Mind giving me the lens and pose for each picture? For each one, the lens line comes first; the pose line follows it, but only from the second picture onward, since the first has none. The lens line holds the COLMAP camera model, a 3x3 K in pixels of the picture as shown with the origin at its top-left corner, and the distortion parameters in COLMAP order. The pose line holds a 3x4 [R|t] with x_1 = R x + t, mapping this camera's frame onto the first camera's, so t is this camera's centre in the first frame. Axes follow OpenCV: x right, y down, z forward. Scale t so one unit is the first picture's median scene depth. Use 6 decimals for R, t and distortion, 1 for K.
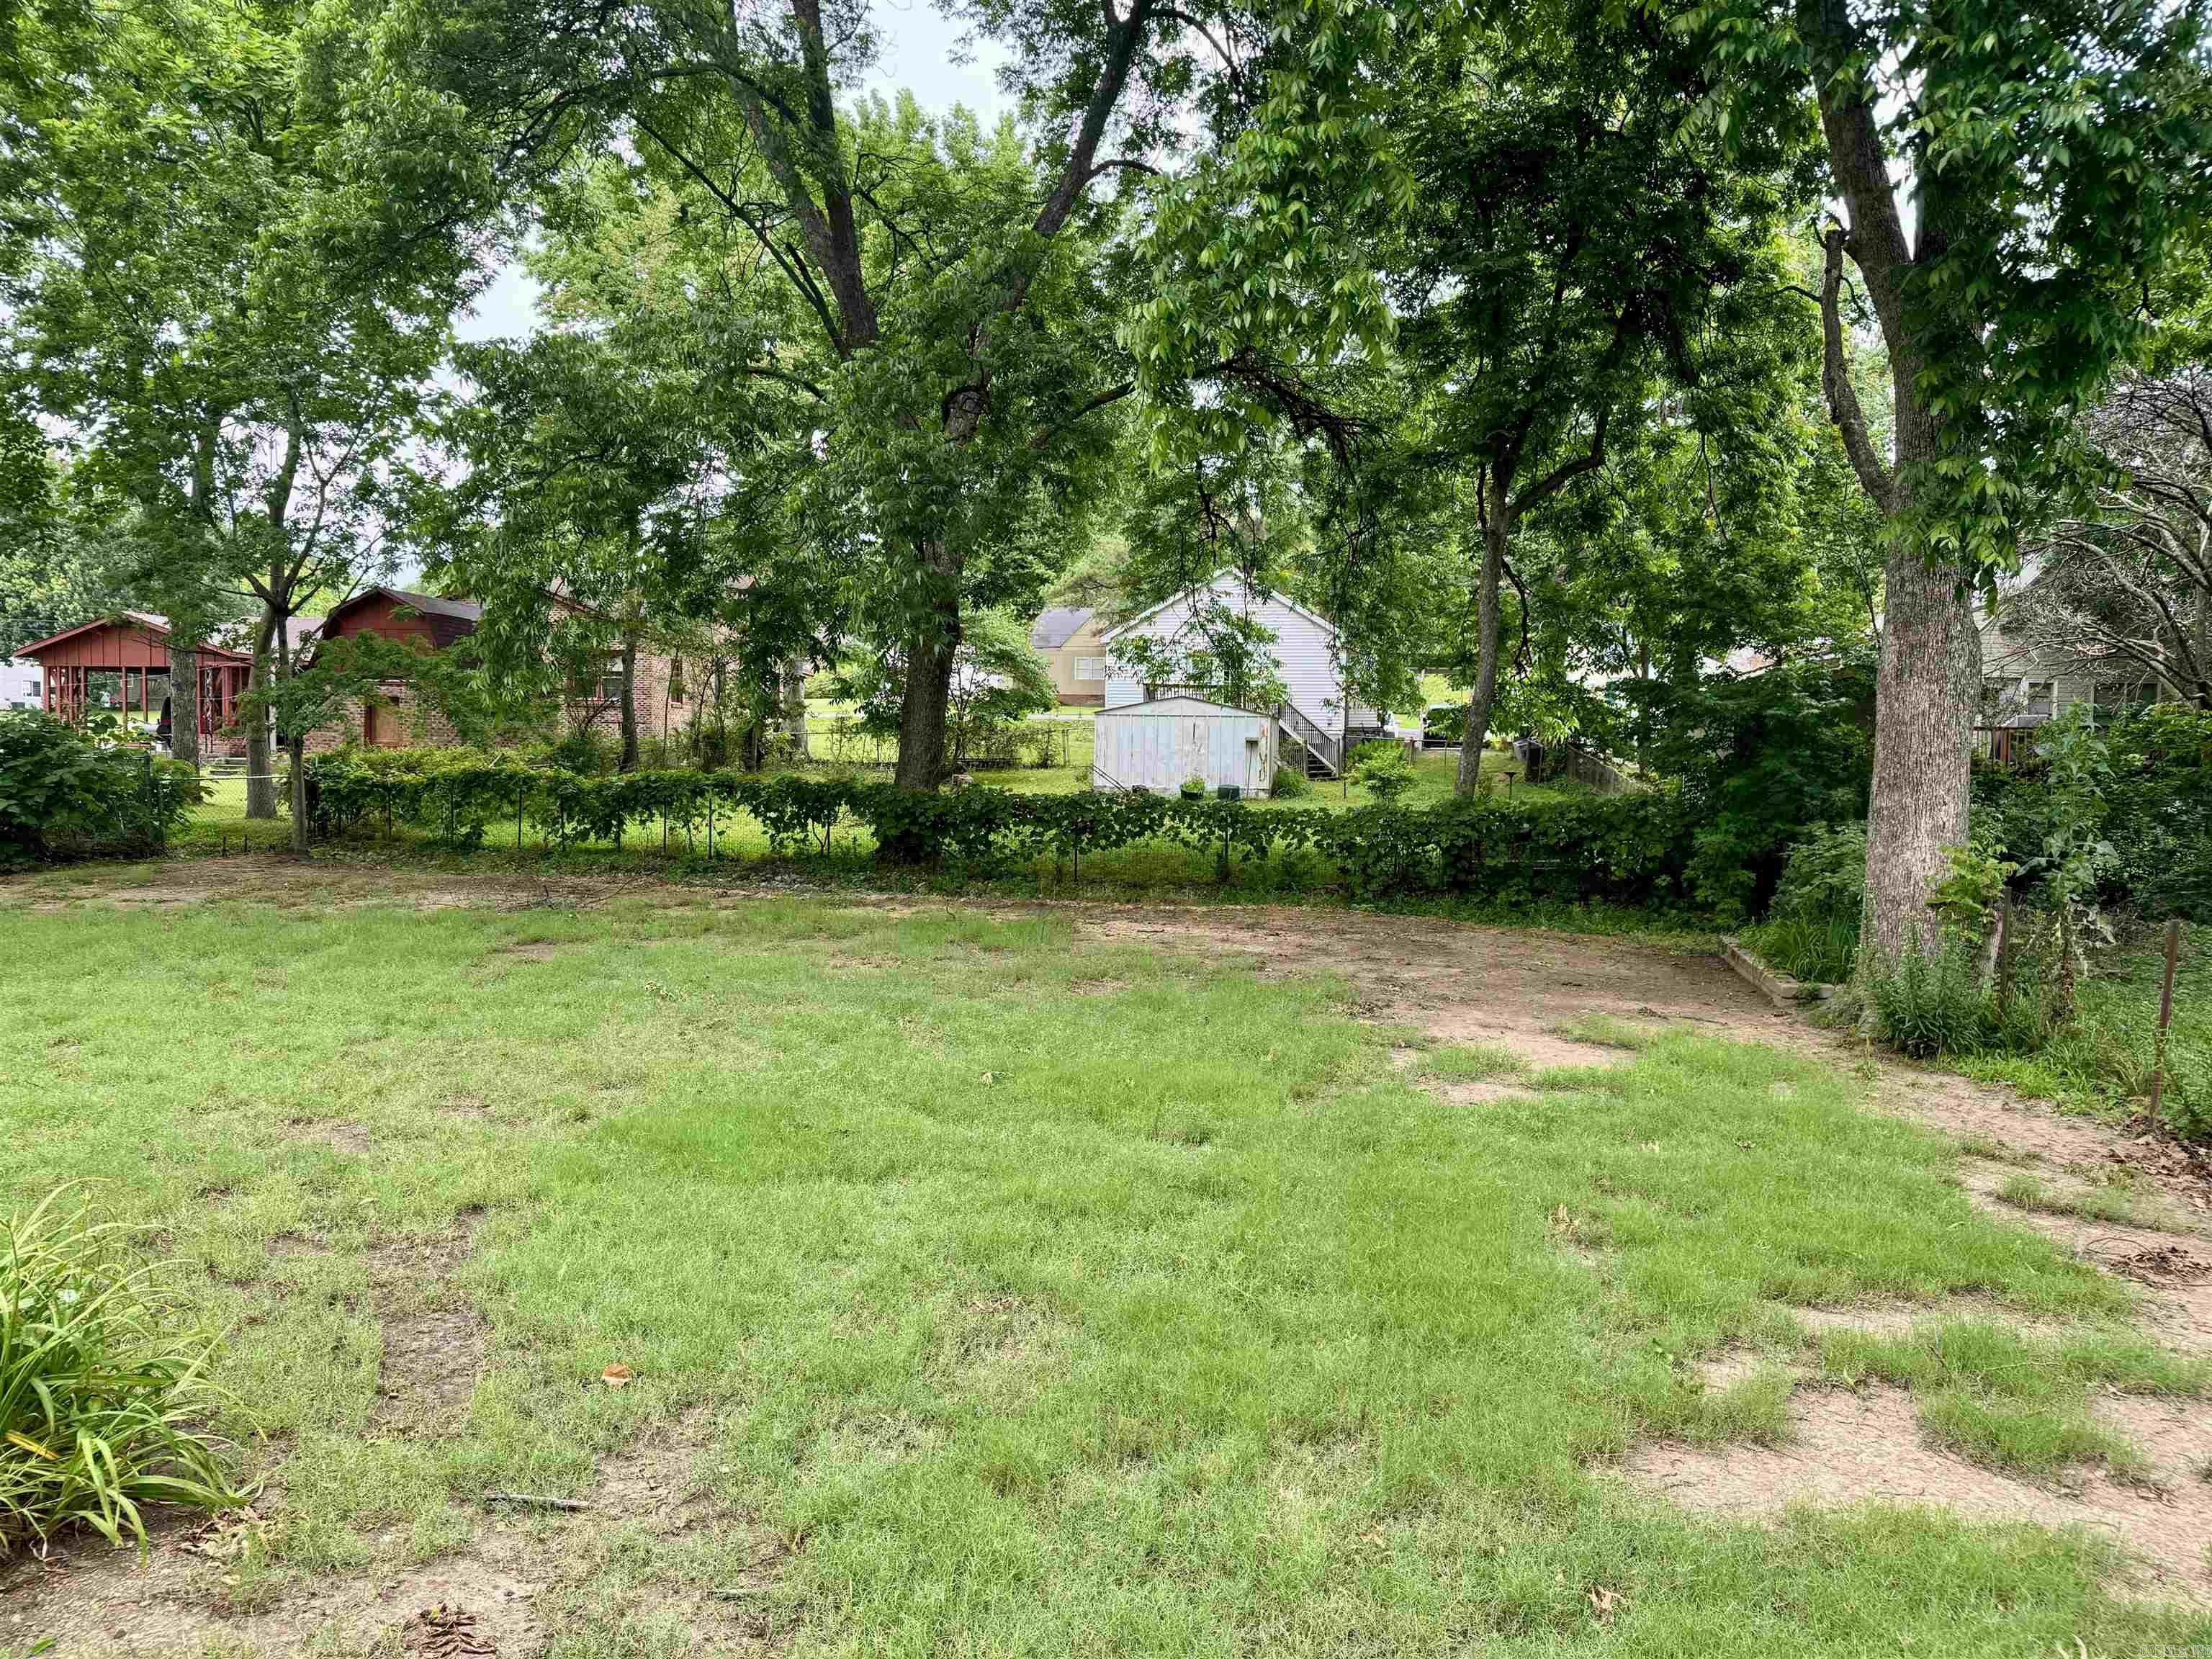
lens RADIAL K [[1580.4, 0, 1110.2], [0, 1580.4, 825.7], [0, 0, 1]] dist [0.133171, -0.168694]
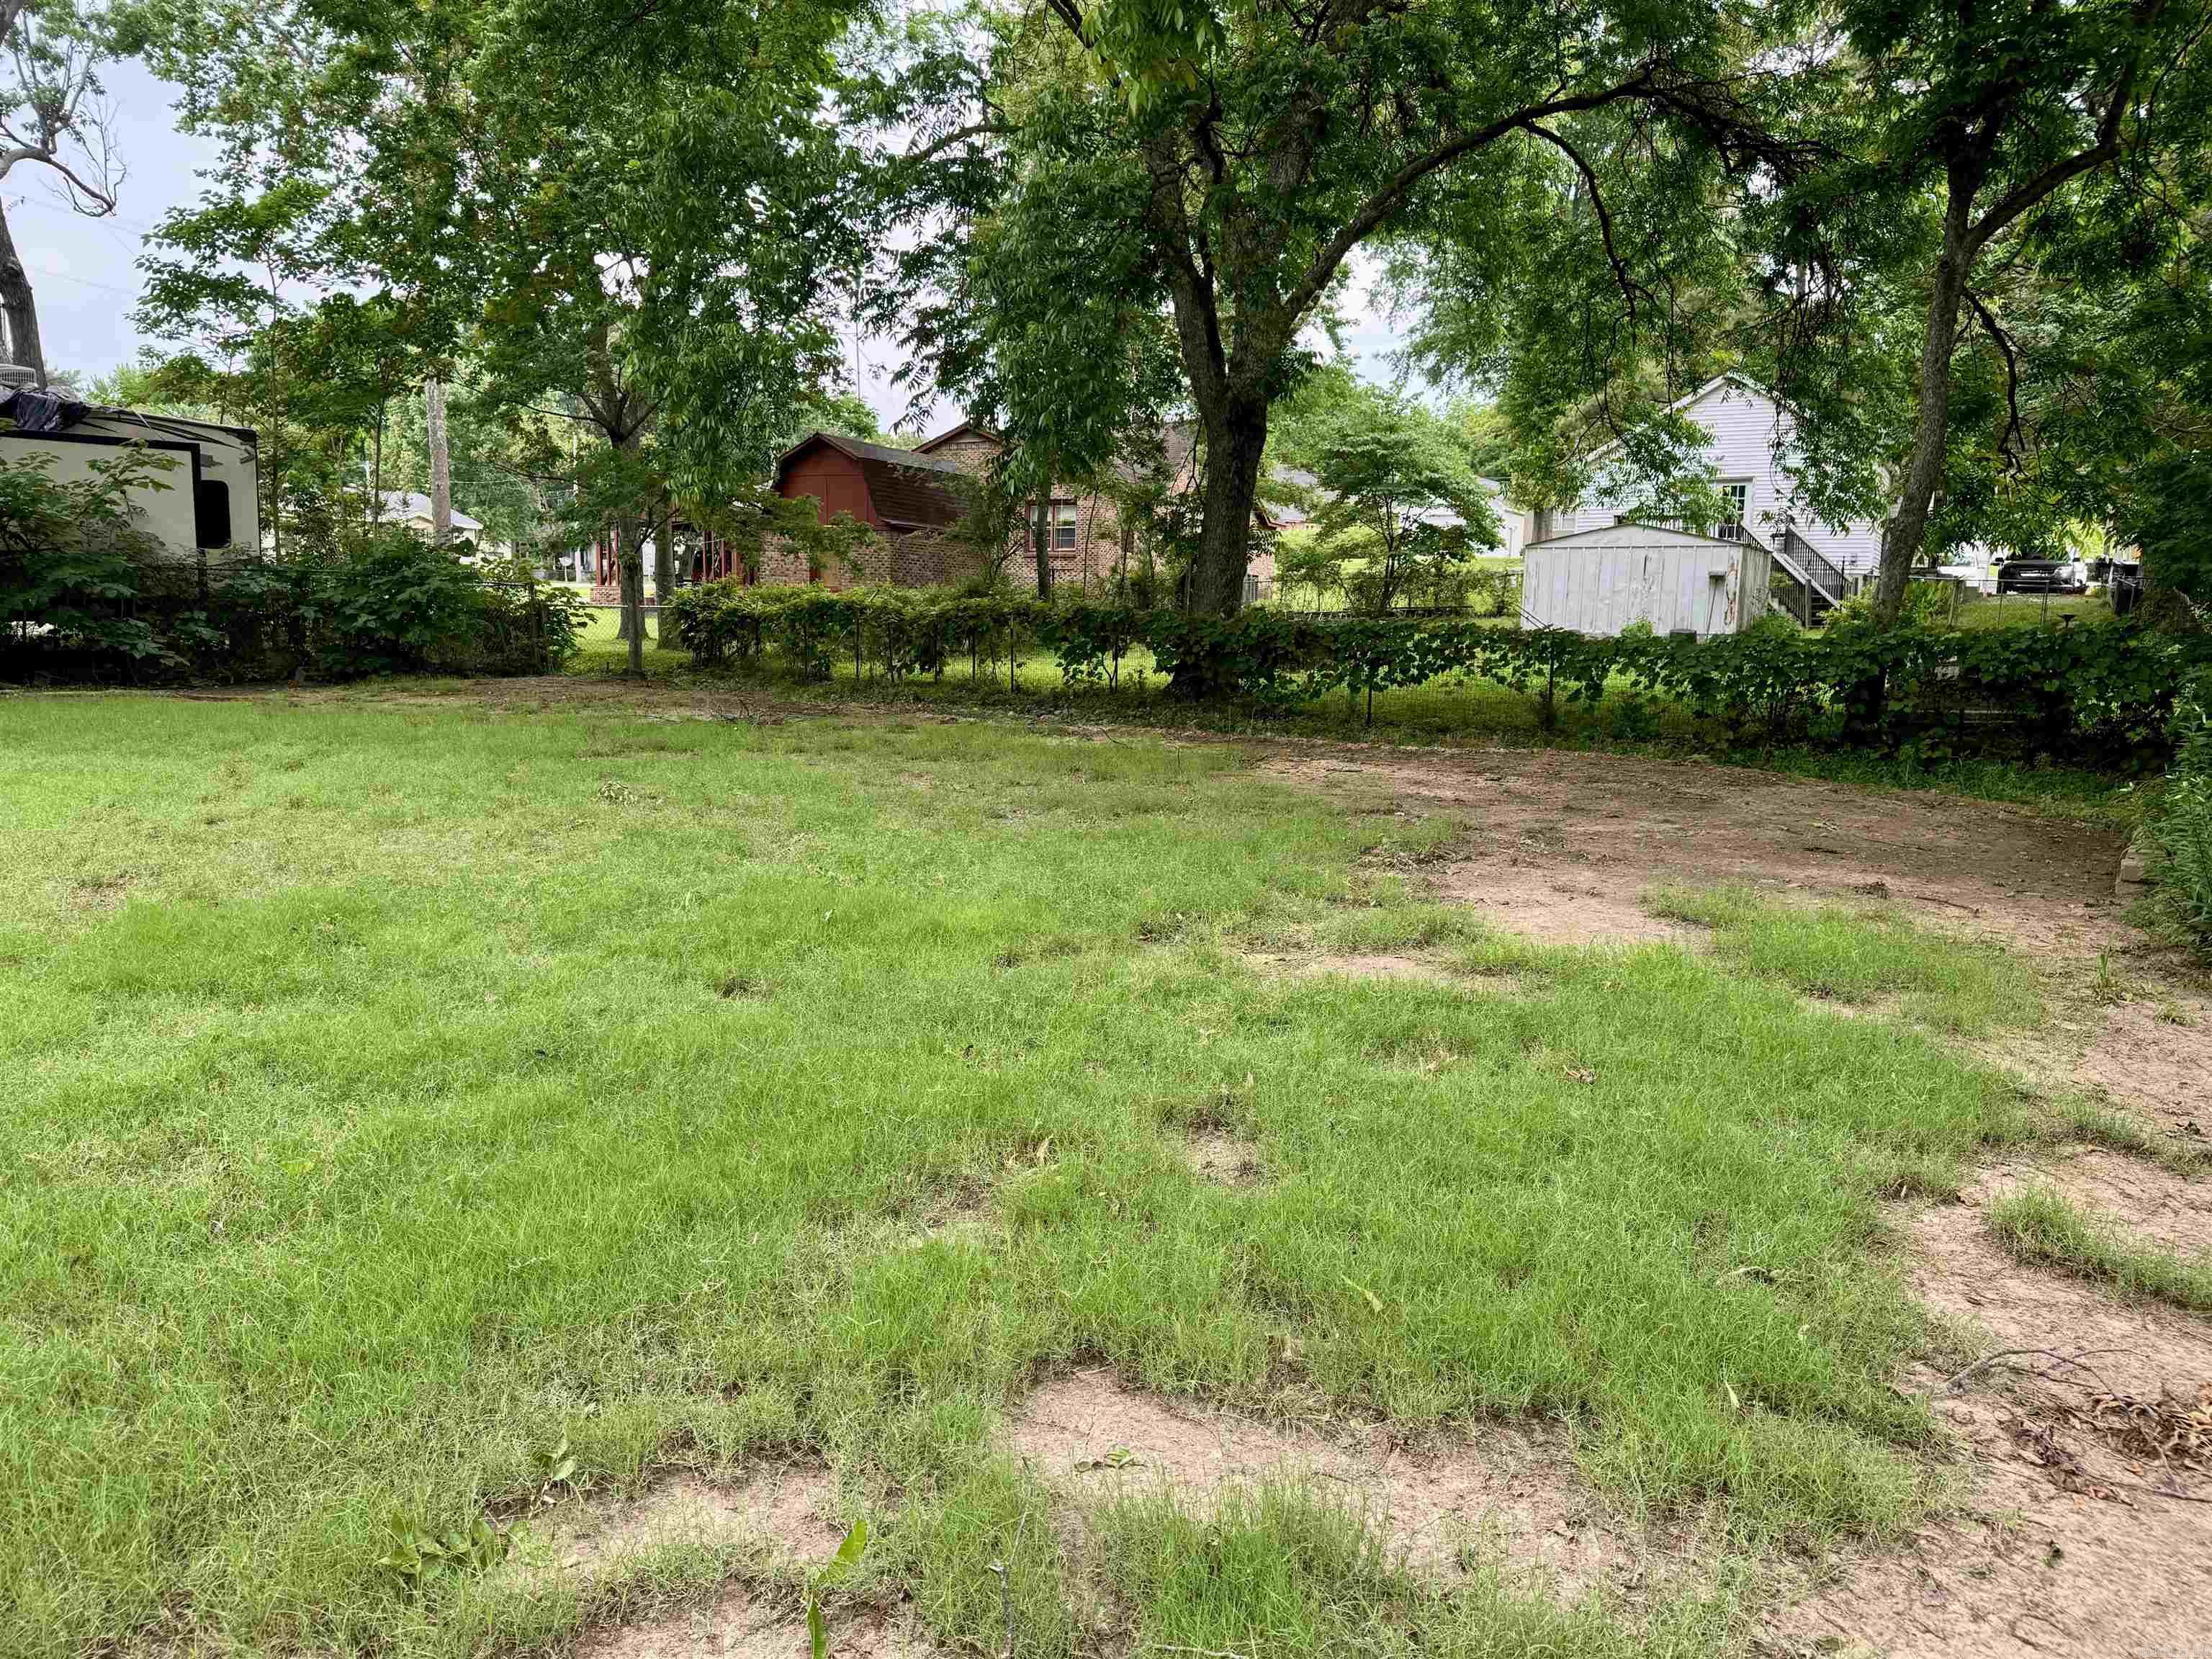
lens RADIAL K [[1580.4, 0, 1110.2], [0, 1580.4, 825.7], [0, 0, 1]] dist [0.133171, -0.168694]
pose [[0.937055, 0.048007, -0.345865, 0.128287], [-0.020030, 0.996263, 0.084016, 0.018572], [0.348606, -0.071800, 0.934515, 0.122023]]
